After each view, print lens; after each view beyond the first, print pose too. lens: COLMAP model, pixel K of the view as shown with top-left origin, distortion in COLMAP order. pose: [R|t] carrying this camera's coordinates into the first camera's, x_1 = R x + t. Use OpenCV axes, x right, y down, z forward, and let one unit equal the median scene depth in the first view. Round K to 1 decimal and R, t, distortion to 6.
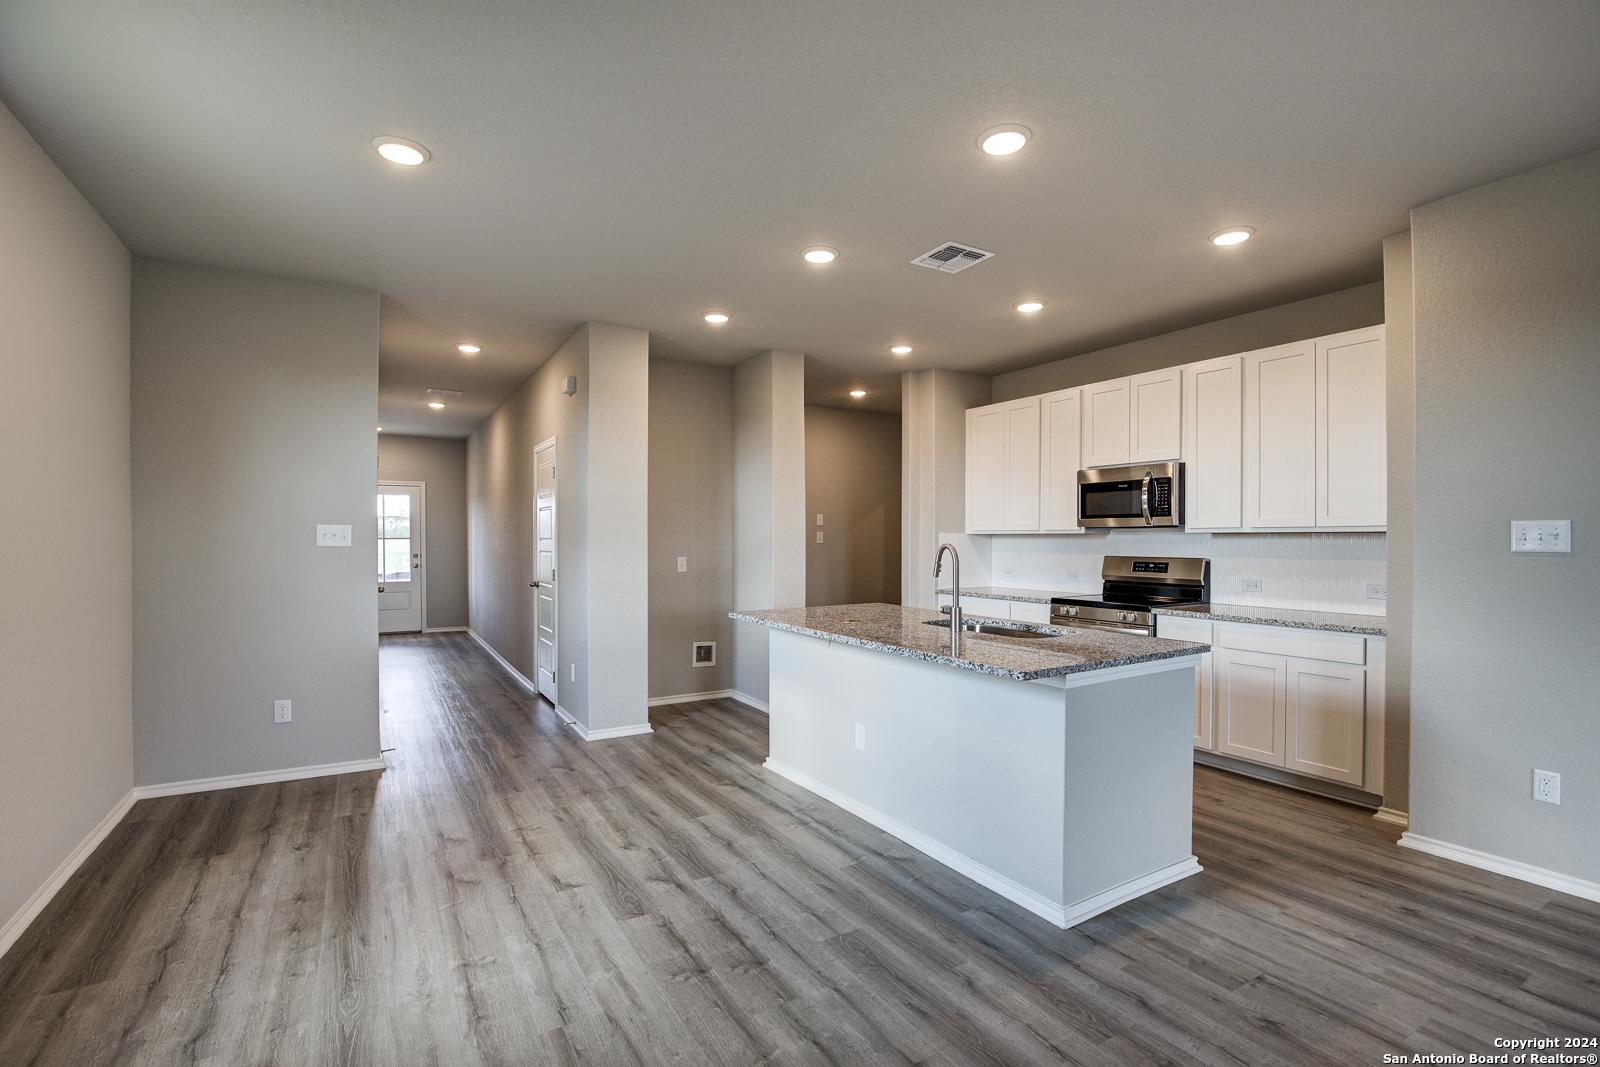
lens RADIAL K [[727.5, 0, 802.2], [0, 727.5, 539.5], [0, 0, 1]] dist [-0.023893, 0.004227]
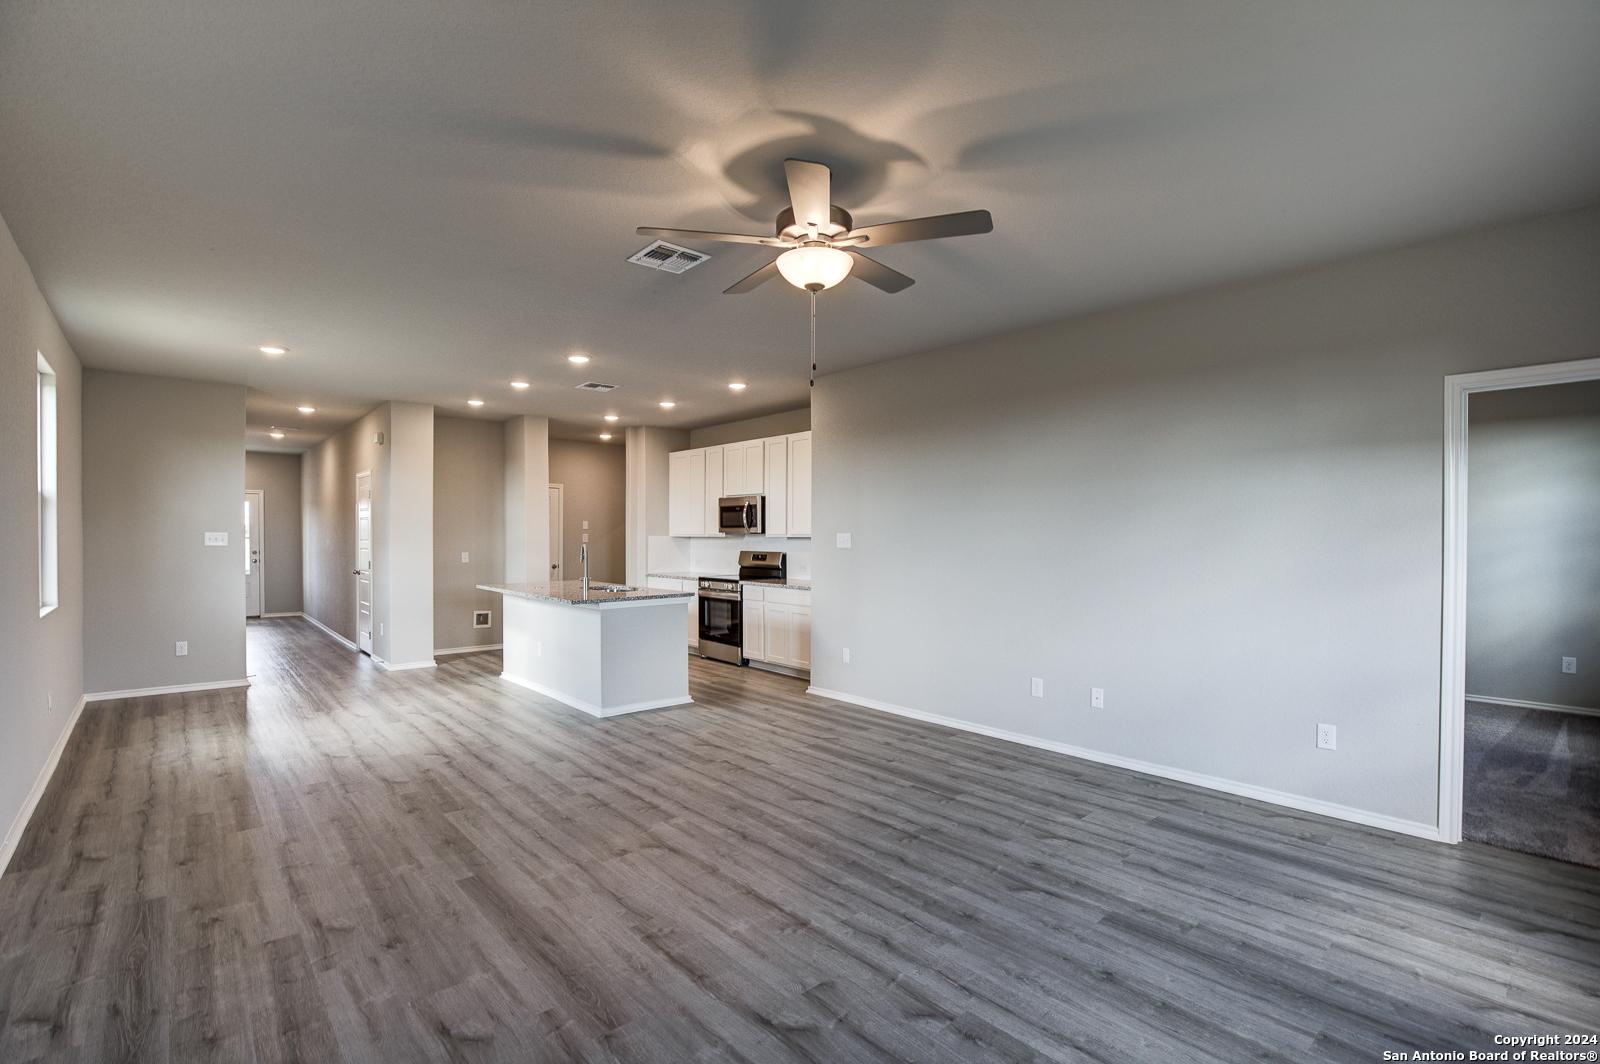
lens RADIAL K [[727.5, 0, 791.4], [0, 727.5, 537.7], [0, 0, 1]] dist [-0.023893, 0.004227]
pose [[0.985777, -0.000039, 0.168057, 0.270126], [-0.000335, 0.999998, 0.002202, -0.010081], [-0.168057, -0.002227, 0.985775, -0.619887]]
